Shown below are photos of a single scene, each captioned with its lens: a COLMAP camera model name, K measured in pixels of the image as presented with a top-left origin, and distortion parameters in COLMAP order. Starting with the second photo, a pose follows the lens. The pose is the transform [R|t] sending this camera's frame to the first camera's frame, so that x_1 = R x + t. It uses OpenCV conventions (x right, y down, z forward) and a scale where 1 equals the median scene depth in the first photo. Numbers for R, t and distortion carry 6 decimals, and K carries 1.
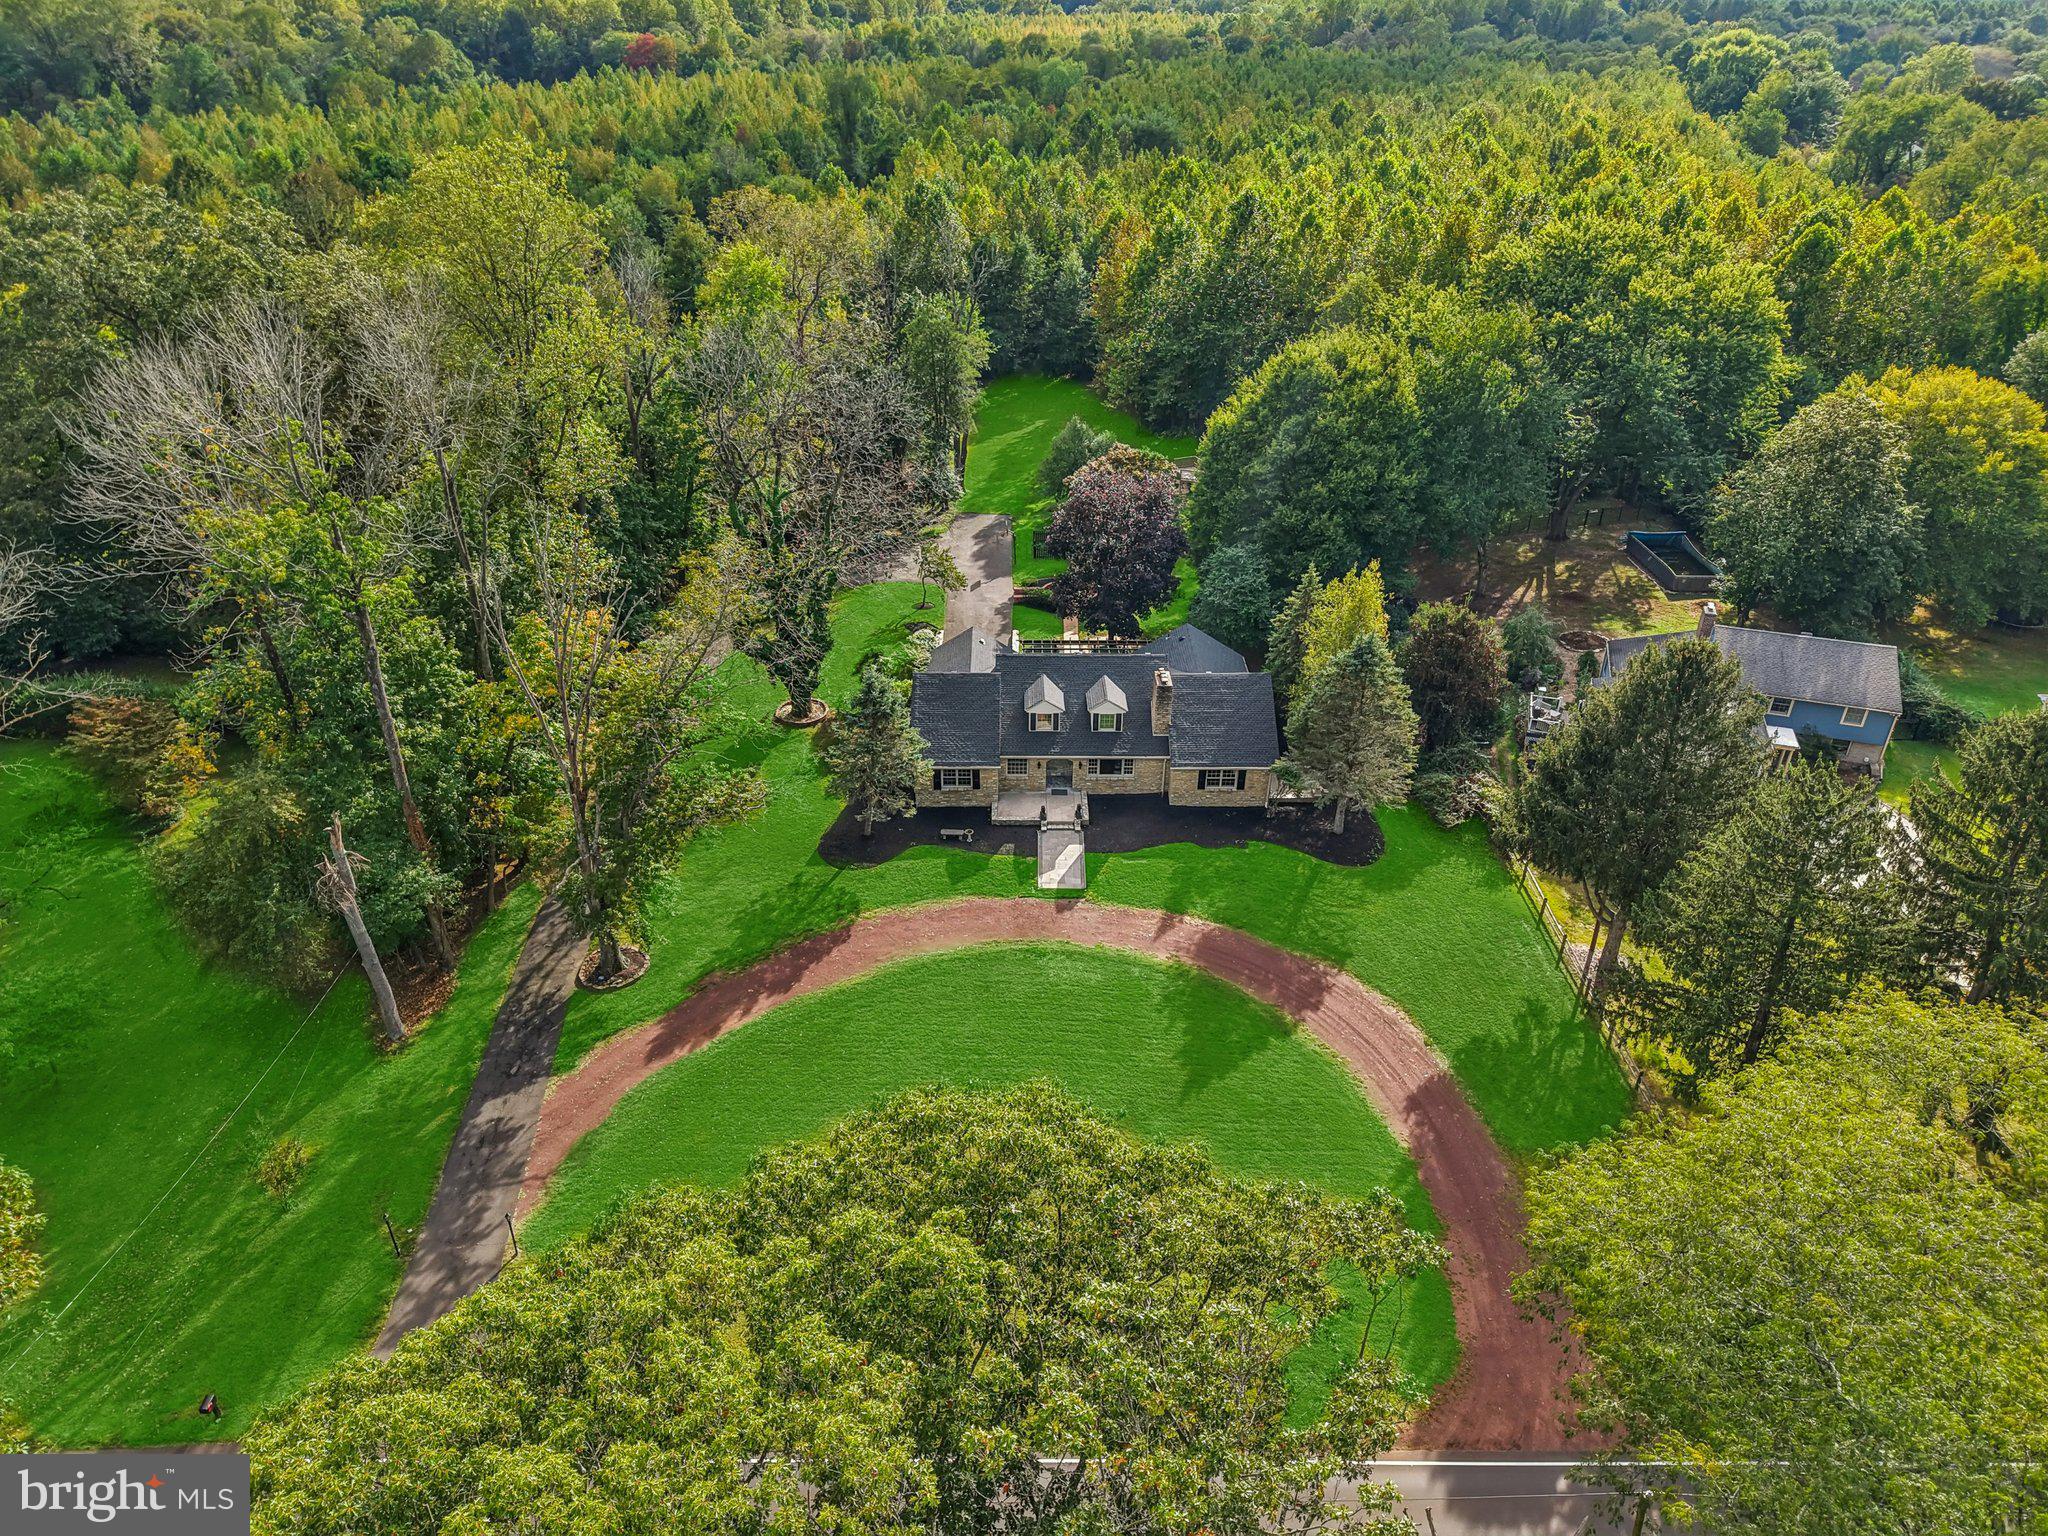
lens RADIAL K [[1401.3, 0, 1024.0], [0, 1401.3, 768.0], [0, 0, 1]] dist [0.005619, -0.002861]
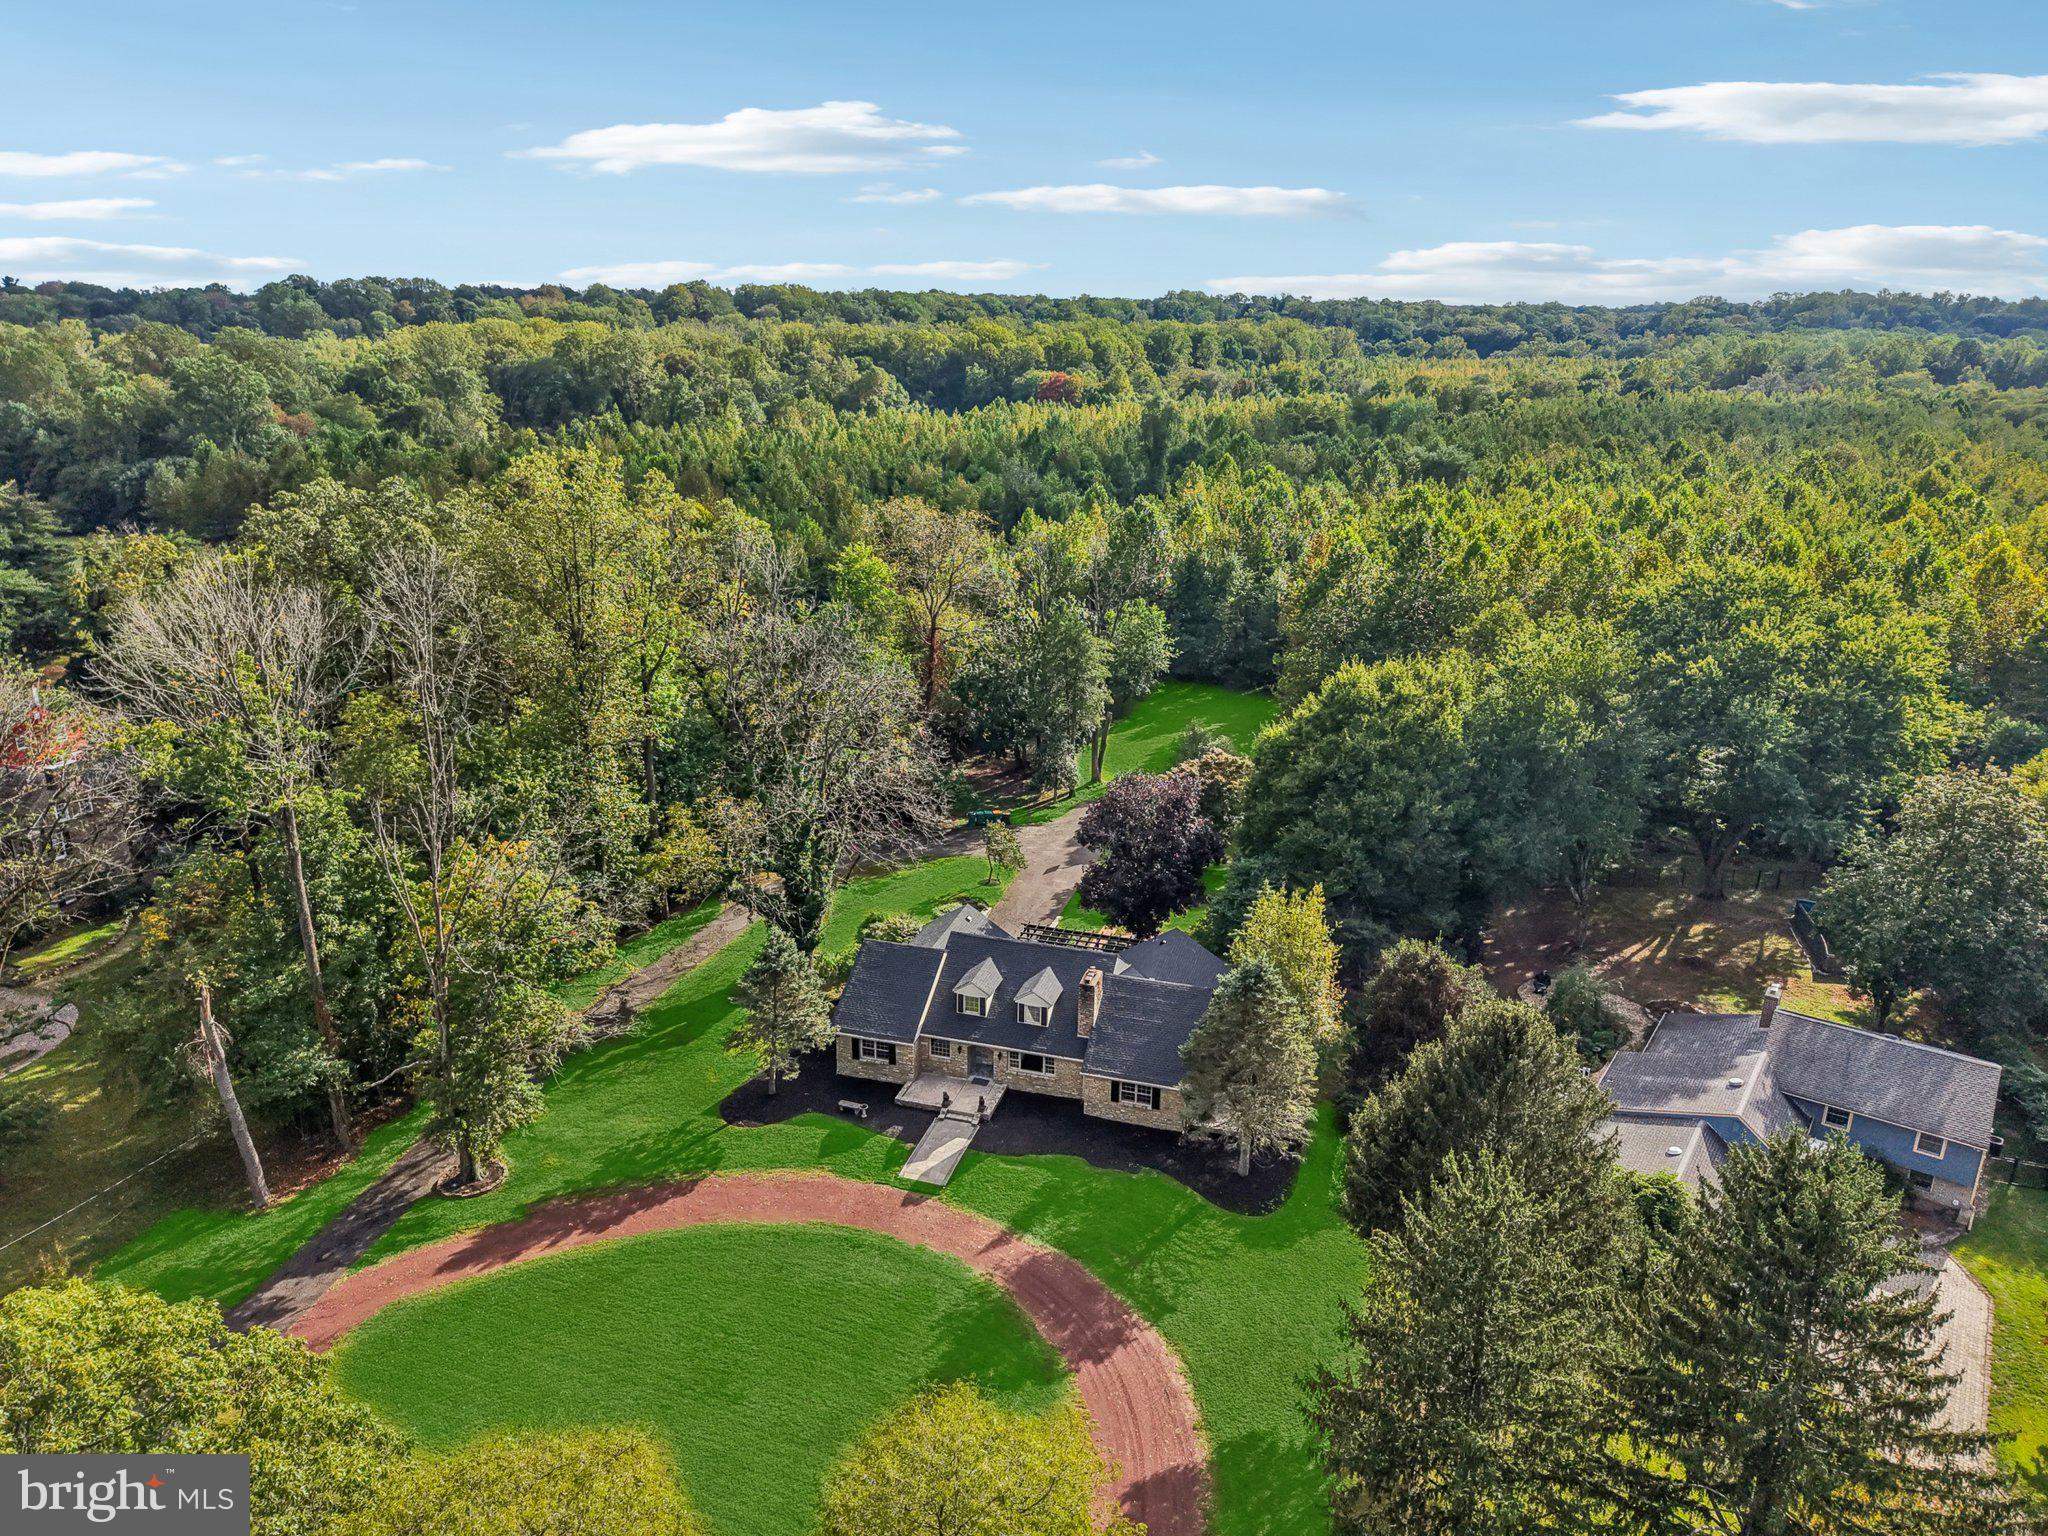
lens RADIAL K [[1400.5, 0, 1016.3], [0, 1400.5, 735.7], [0, 0, 1]] dist [0.047425, -0.069950]
pose [[0.952533, 0.085774, -0.292104, 0.309852], [-0.150075, 0.967102, -0.205404, -0.018613], [0.264876, 0.239492, 0.934069, 0.032408]]
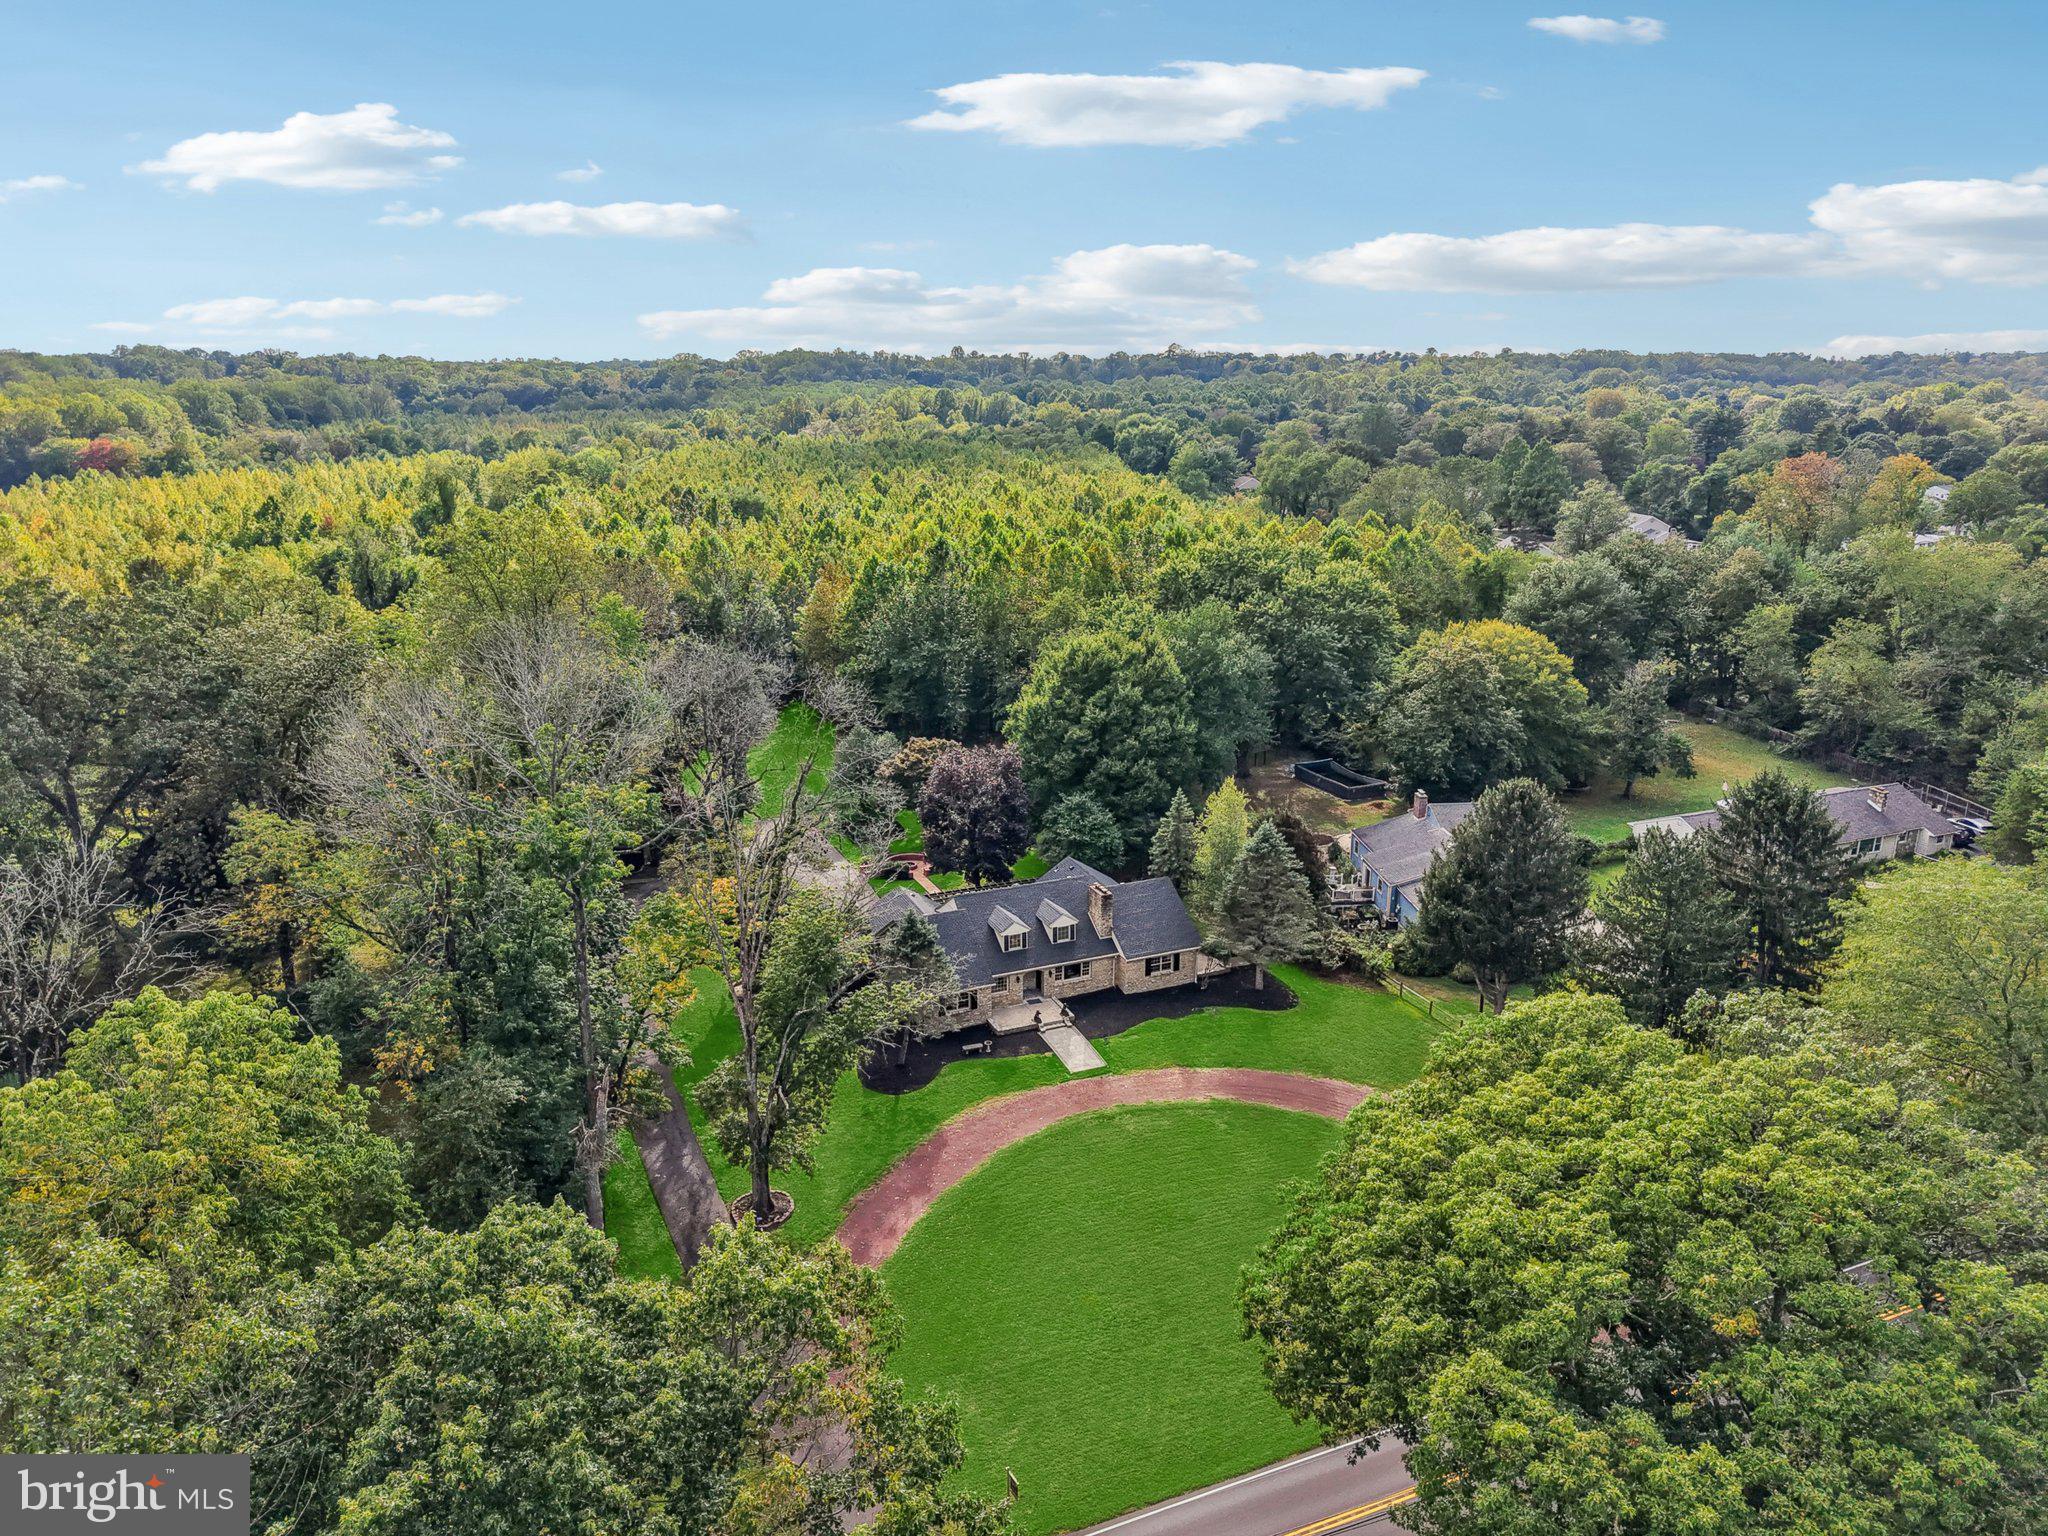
lens RADIAL K [[1400.5, 0, 1016.3], [0, 1400.5, 735.7], [0, 0, 1]] dist [0.047425, -0.069950]
pose [[0.923142, -0.104718, 0.369923, -0.397343], [0.198123, 0.954166, -0.224309, 0.064977], [-0.329479, 0.280360, 0.901578, -0.119495]]
